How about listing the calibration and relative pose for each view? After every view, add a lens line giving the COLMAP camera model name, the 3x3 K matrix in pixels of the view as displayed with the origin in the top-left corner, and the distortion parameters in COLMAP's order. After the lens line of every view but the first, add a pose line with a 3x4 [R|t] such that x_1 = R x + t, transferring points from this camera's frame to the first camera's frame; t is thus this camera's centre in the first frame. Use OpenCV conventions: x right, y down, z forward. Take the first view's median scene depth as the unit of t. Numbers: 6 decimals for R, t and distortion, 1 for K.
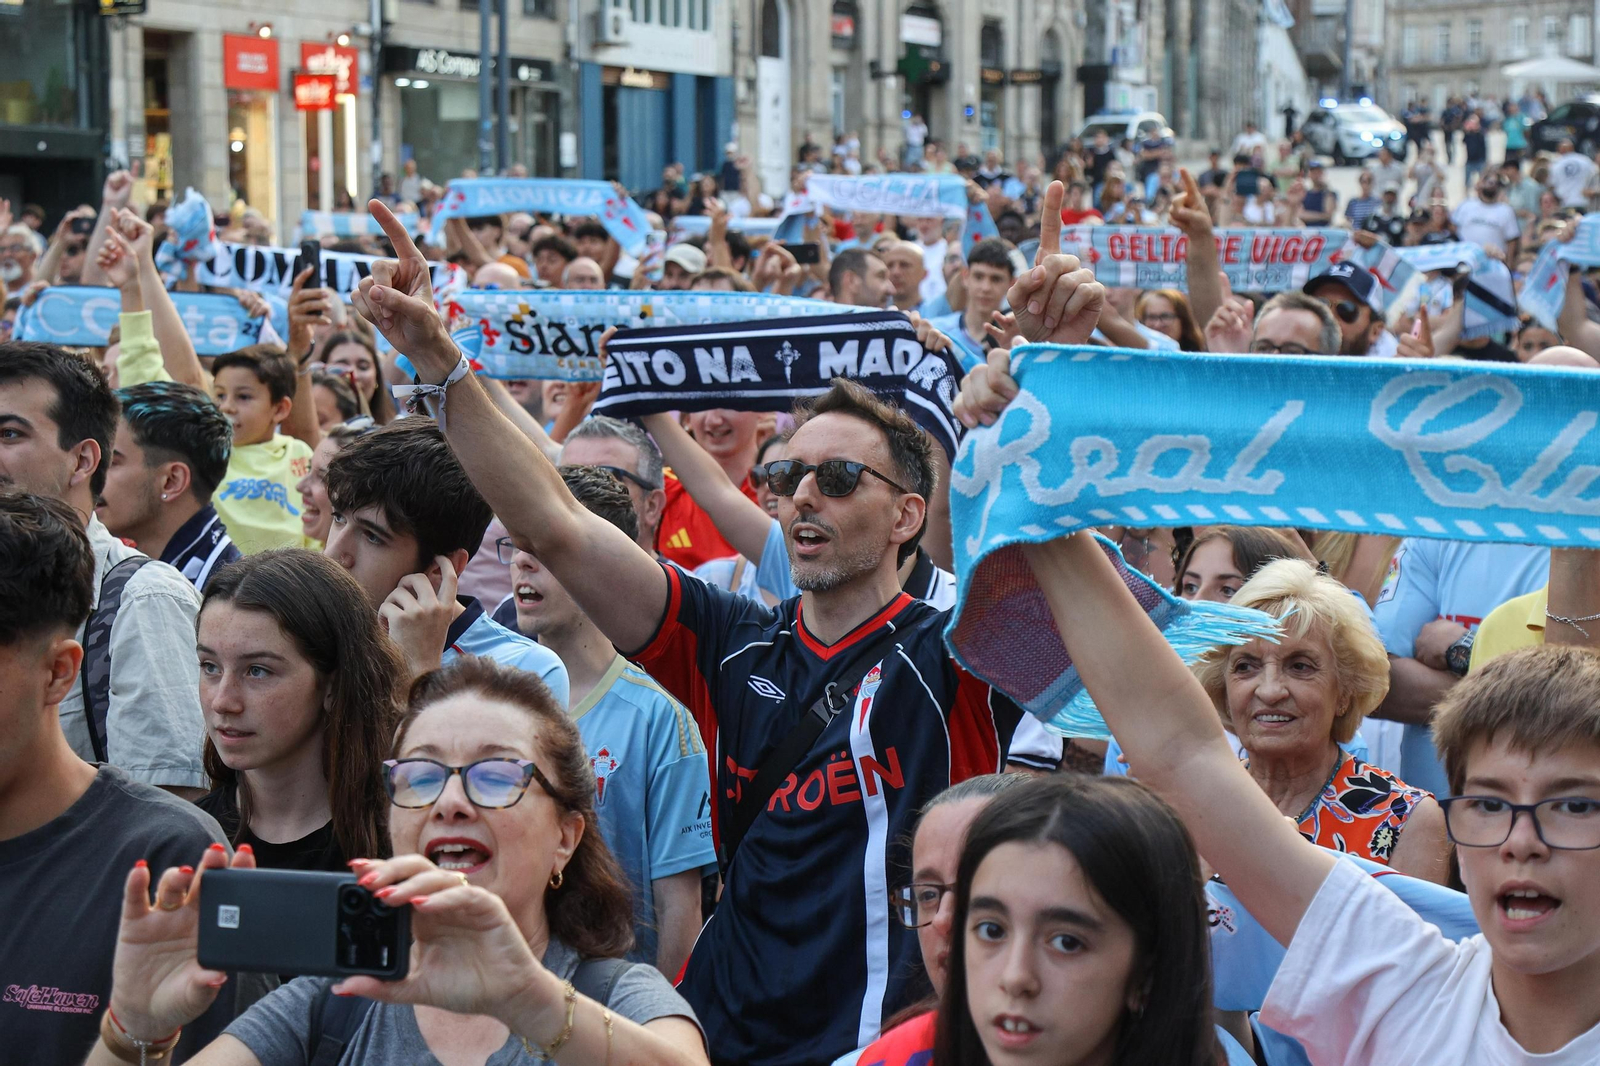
lens RADIAL K [[3114.6, 0, 801.8], [0, 3114.6, 537.7], [0, 0, 1]] dist [-0.009802, 0.000000]
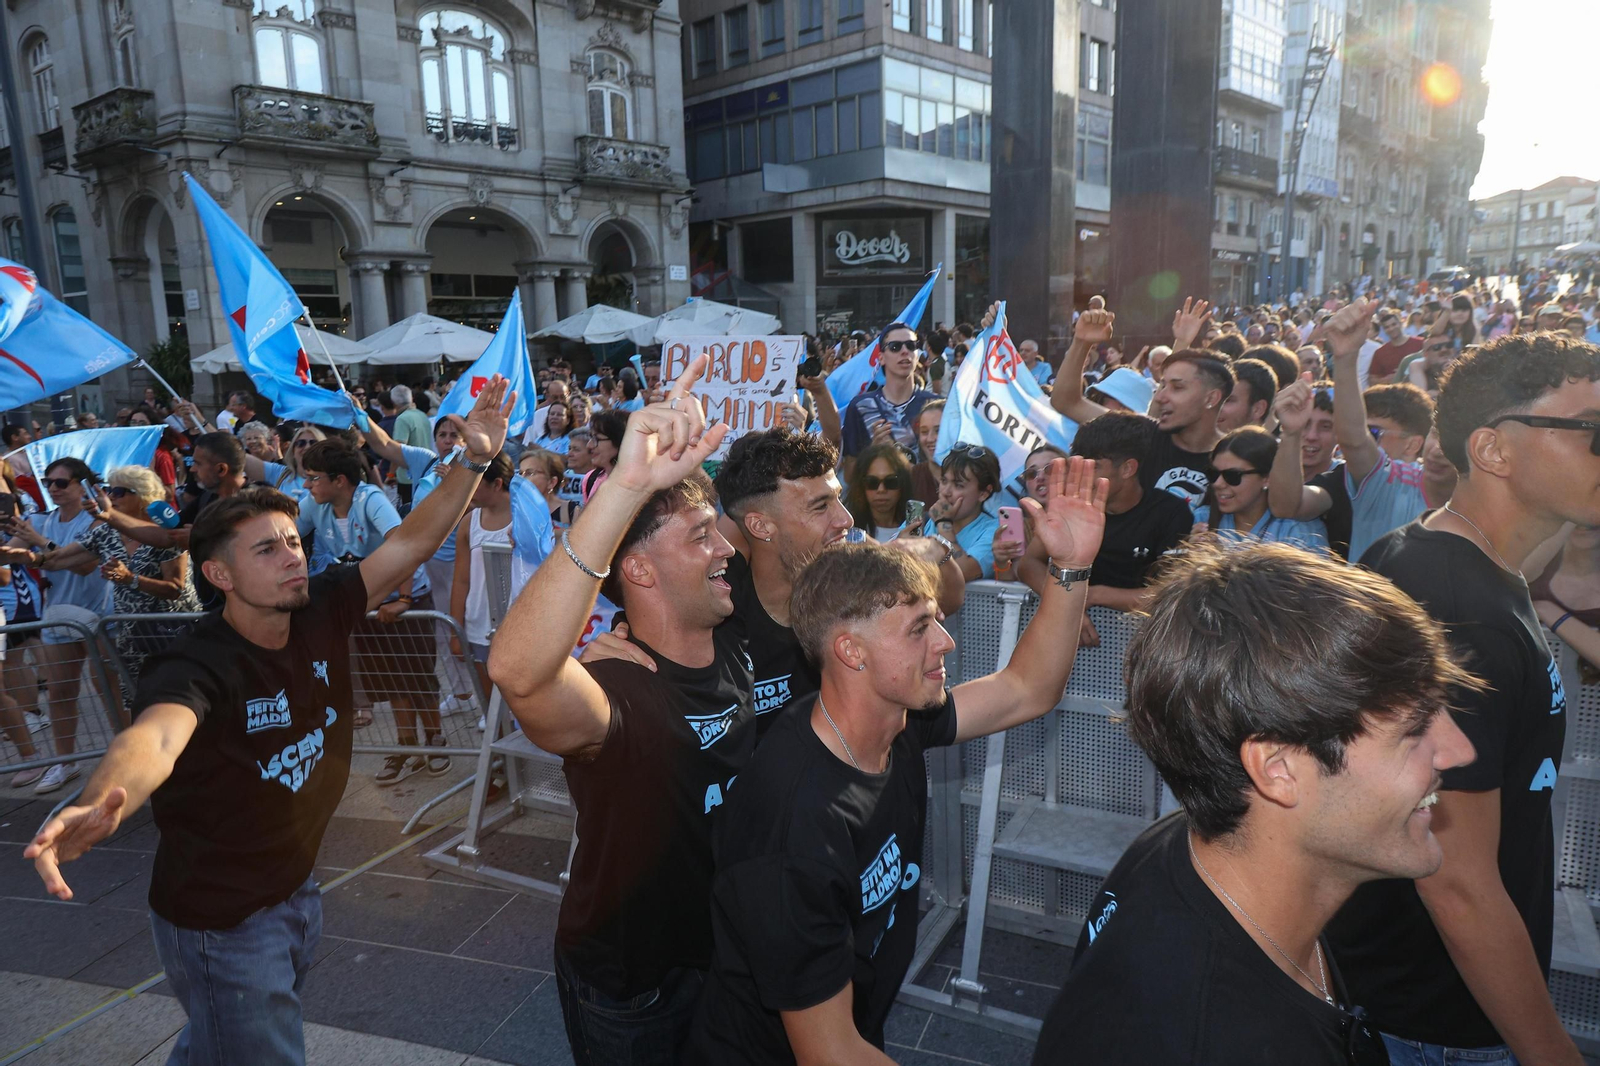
lens RADIAL K [[1069.7, 0, 799.6], [0, 1069.7, 546.6], [0, 0, 1]] dist [-0.000287, 0.005729]
pose [[0.950373, 0.036270, -0.308991, -0.151008], [-0.005897, 0.995103, 0.098668, 0.002994], [0.311057, -0.091949, 0.945933, 0.023259]]
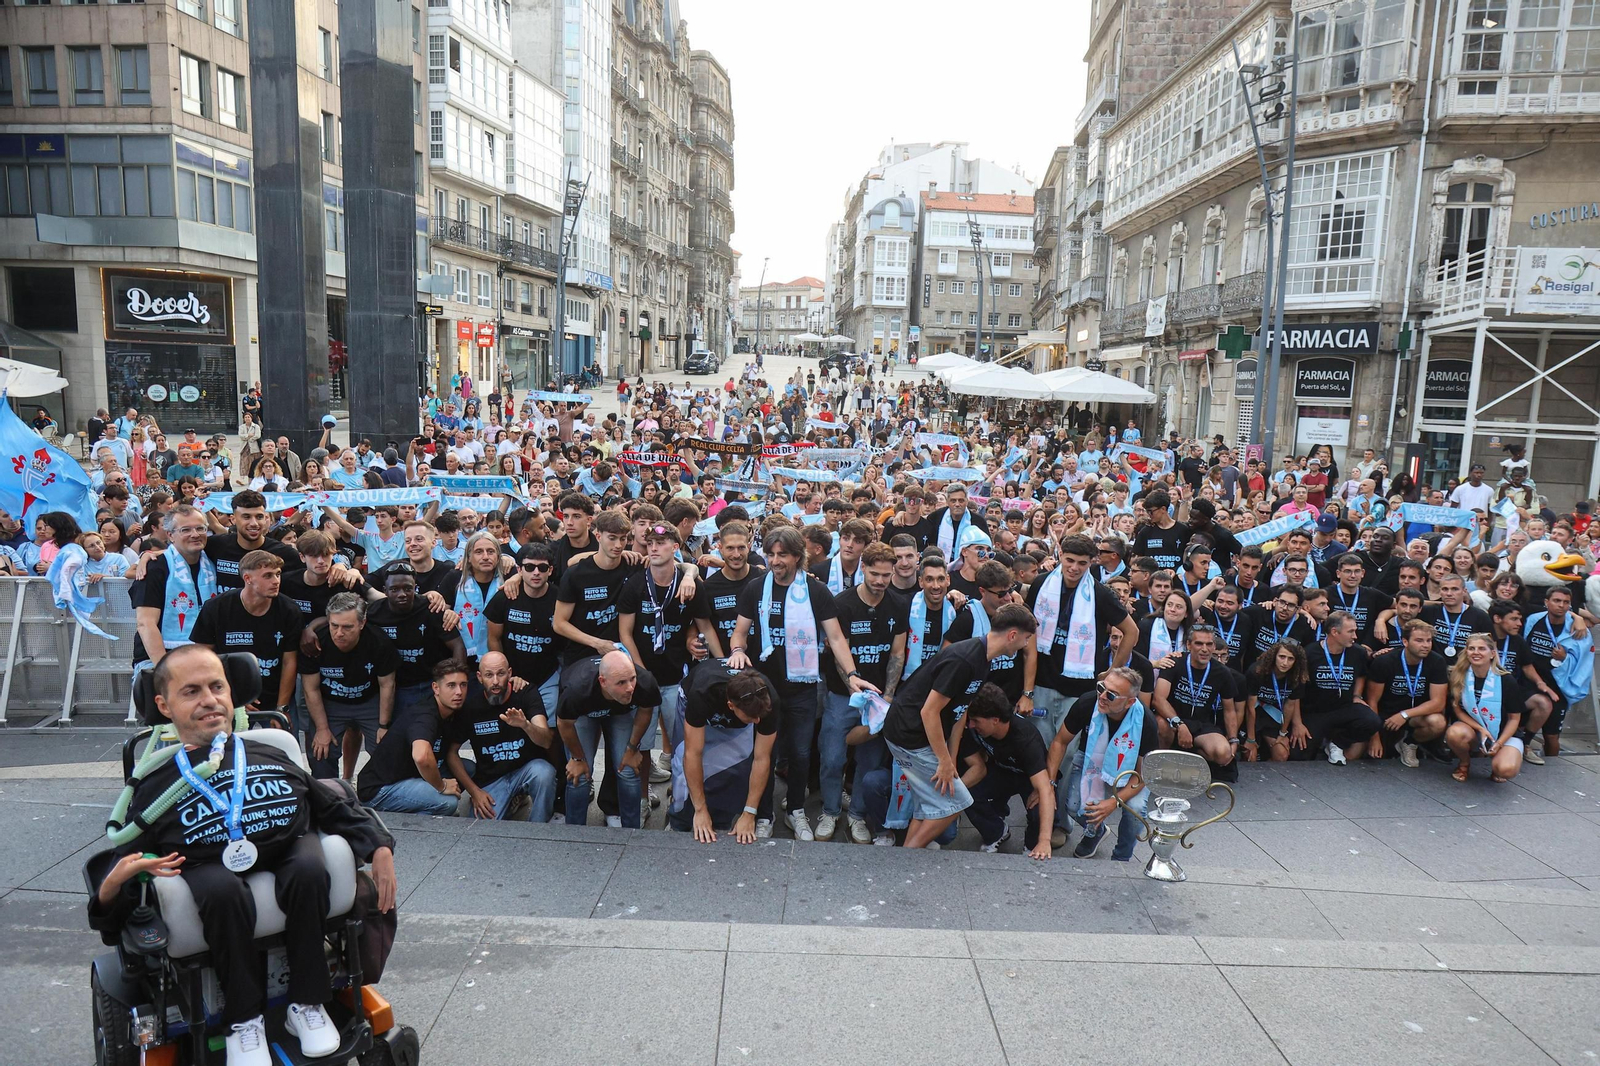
lens RADIAL K [[1069.7, 0, 807.2], [0, 1069.7, 550.6], [0, 0, 1]] dist [-0.000287, 0.005729]
pose [[0.962017, -0.002326, 0.272980, -0.117477], [-0.014881, 0.998030, 0.060946, -0.005922], [-0.272584, -0.062694, 0.960087, -0.086876]]
